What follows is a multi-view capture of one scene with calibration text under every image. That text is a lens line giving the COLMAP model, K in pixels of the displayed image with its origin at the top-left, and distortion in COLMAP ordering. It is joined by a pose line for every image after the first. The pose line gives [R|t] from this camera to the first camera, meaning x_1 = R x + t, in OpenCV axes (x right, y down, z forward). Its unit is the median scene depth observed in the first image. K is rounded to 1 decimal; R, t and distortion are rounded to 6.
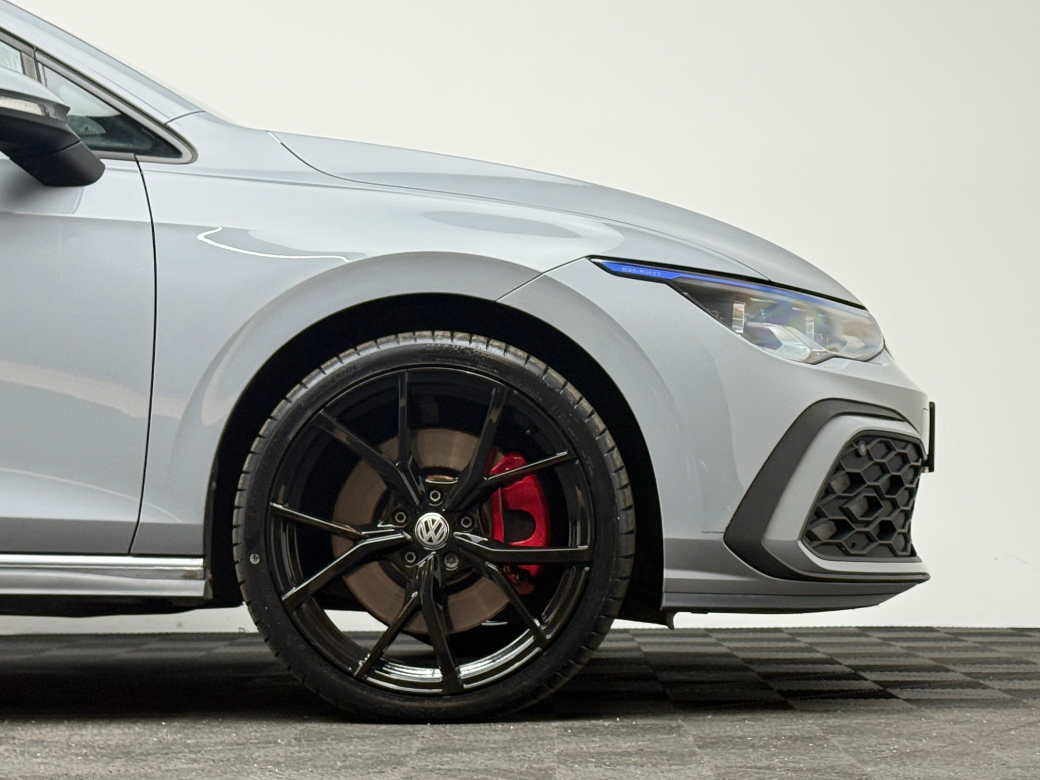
lens RADIAL K [[2393.6, 0, 520.9], [0, 2393.6, 387.0], [0, 0, 1]] dist [0.125942, 0.000000]
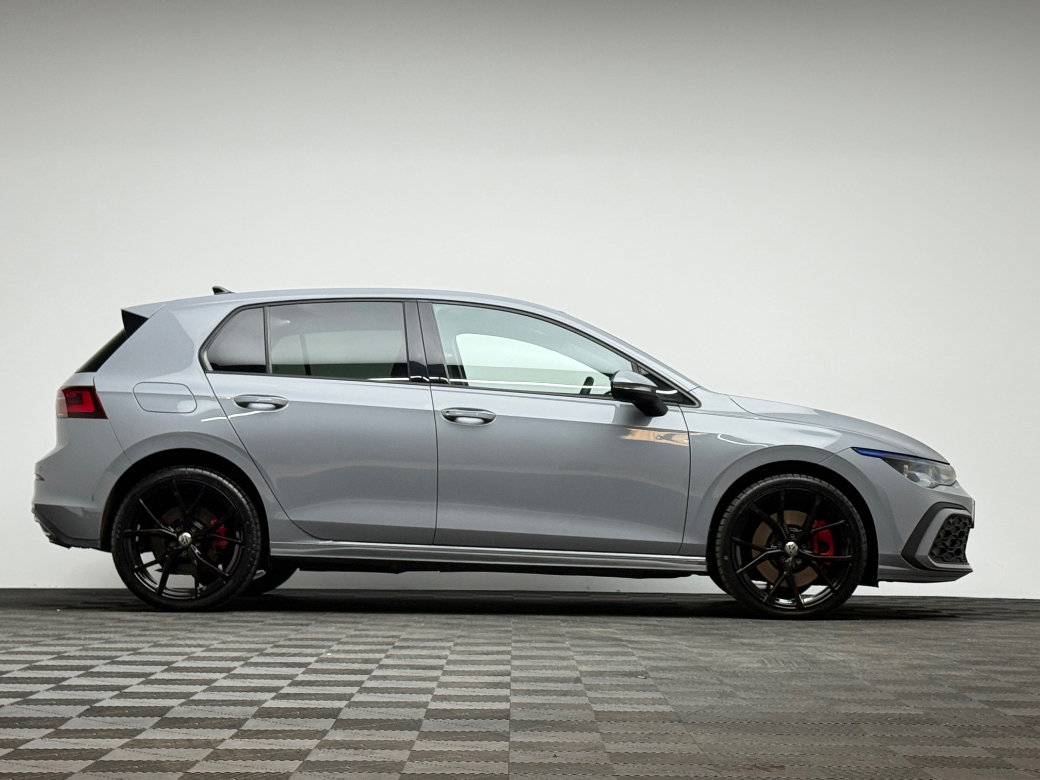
lens RADIAL K [[2258.9, 0, 516.1], [0, 2258.9, 391.9], [0, 0, 1]] dist [0.168224, 0.000000]
pose [[0.999622, 0.021089, 0.017644, -0.389812], [-0.021040, 0.999774, -0.002965, -0.100446], [-0.017702, 0.002593, 0.999840, -1.516507]]
